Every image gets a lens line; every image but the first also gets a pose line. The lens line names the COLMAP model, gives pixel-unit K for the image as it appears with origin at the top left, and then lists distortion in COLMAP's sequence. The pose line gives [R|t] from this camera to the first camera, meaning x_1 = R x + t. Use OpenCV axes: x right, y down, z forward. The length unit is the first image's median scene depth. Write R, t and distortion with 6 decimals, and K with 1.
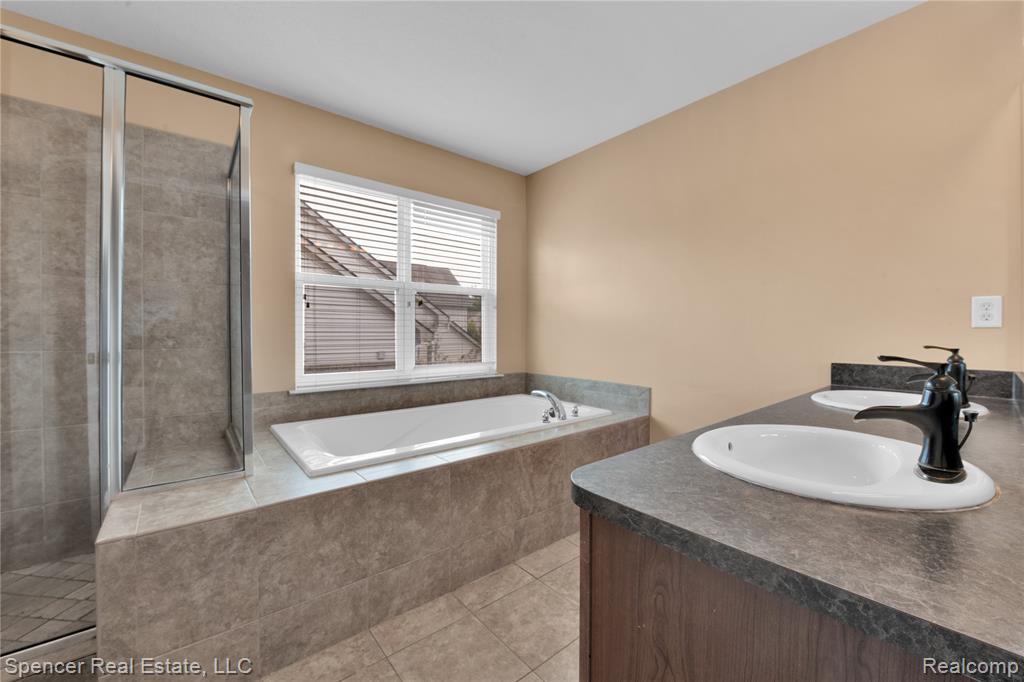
lens RADIAL K [[409.0, 0, 512.4], [0, 409.0, 336.3], [0, 0, 1]] dist [-0.014098, -0.001885]
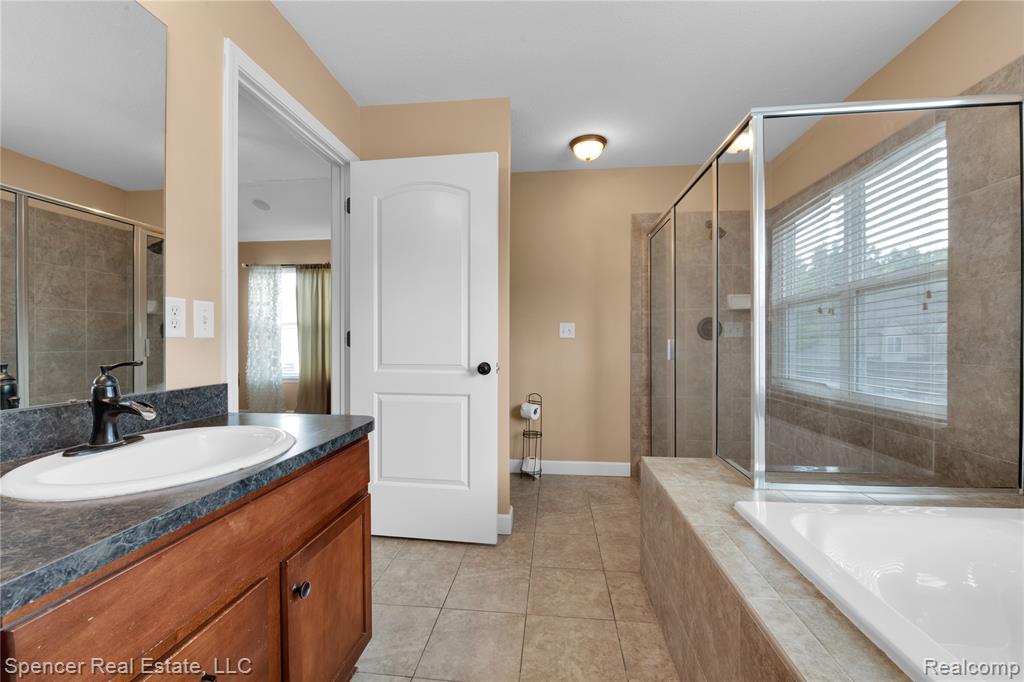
lens RADIAL K [[409.0, 0, 509.3], [0, 409.0, 344.7], [0, 0, 1]] dist [-0.014098, -0.001885]
pose [[-0.727666, 0.007817, -0.685887, 0.335333], [-0.005306, 0.999841, 0.017025, -0.014981], [0.685911, 0.016028, -0.727509, 0.938710]]
